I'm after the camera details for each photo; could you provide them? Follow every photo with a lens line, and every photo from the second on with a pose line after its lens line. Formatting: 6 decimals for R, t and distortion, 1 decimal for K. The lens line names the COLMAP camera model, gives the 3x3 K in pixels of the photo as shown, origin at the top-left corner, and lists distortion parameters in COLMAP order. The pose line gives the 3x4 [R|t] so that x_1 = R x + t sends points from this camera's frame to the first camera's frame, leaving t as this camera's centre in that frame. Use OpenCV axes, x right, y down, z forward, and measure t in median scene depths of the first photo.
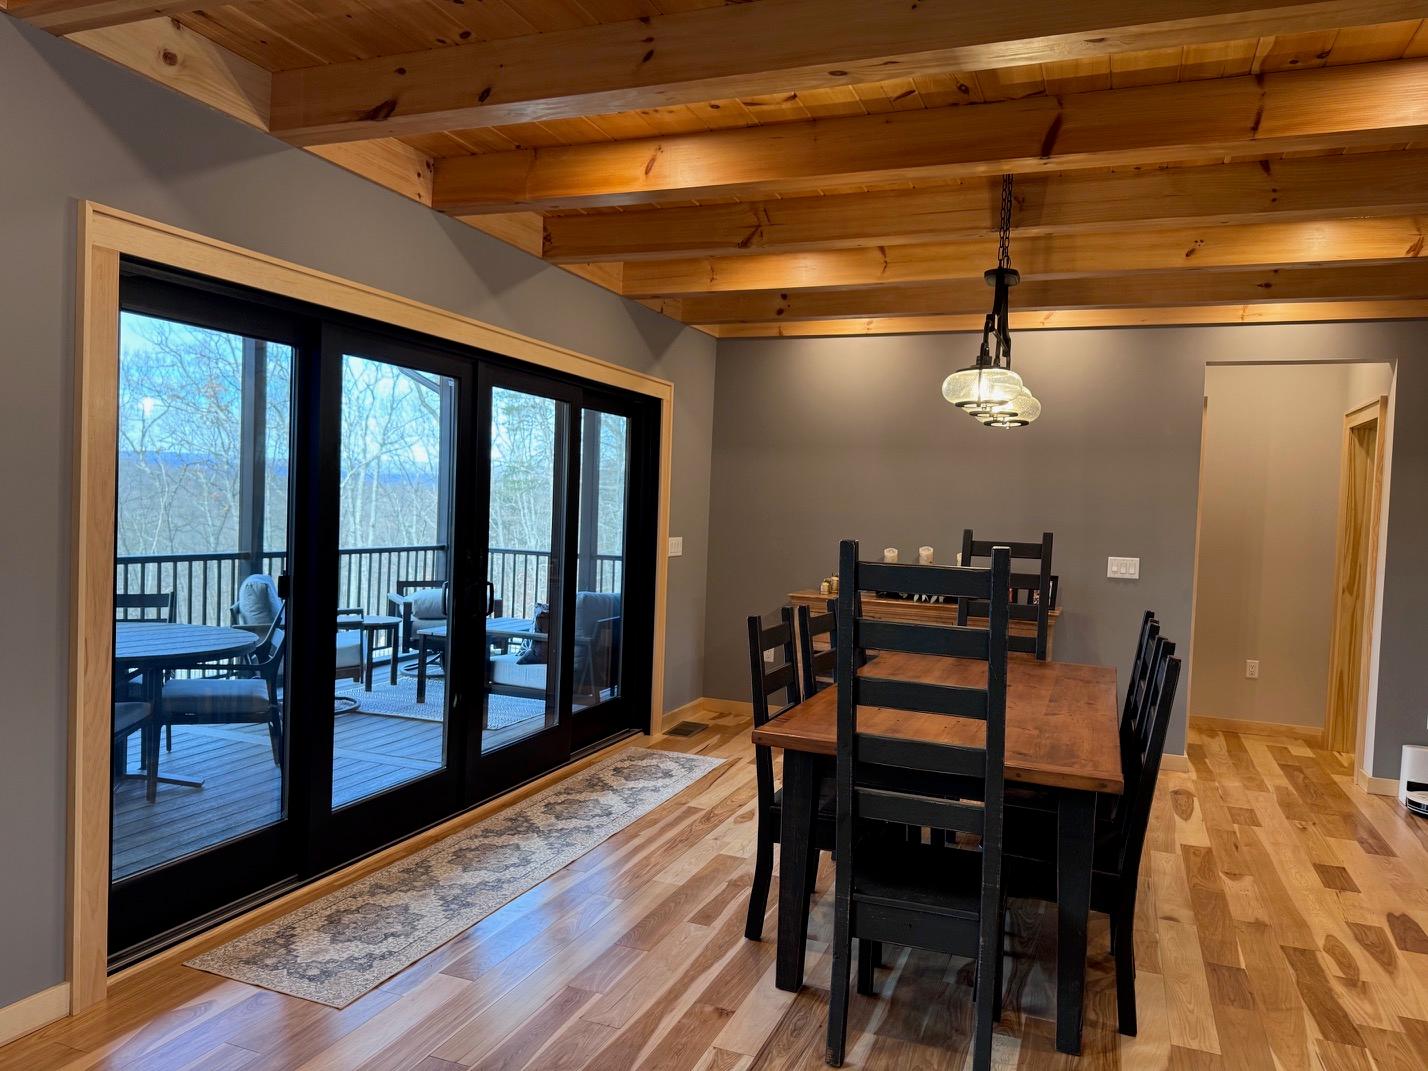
lens RADIAL K [[1044.6, 0, 722.3], [0, 1044.6, 539.1], [0, 0, 1]] dist [-0.003363, -0.003918]
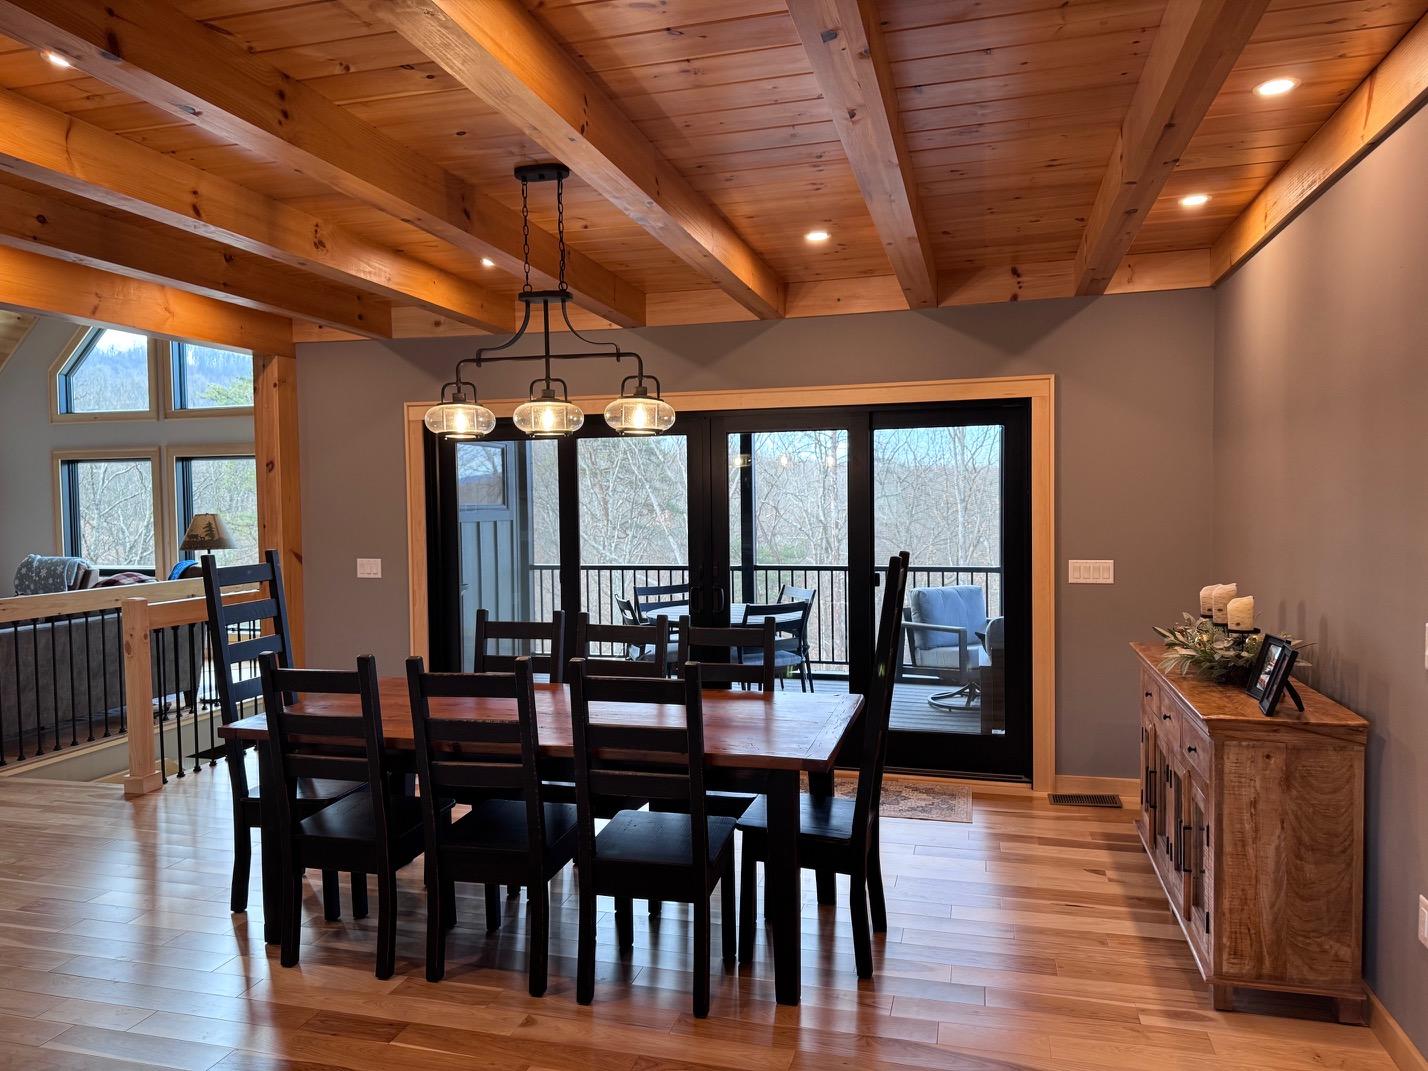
lens RADIAL K [[1044.6, 0, 722.3], [0, 1044.6, 539.1], [0, 0, 1]] dist [-0.003363, -0.003918]
pose [[0.145003, 0.000917, -0.989431, 1.162106], [-0.012572, 0.999921, -0.000916, -0.028855], [0.989351, 0.012572, 0.145003, 0.918232]]
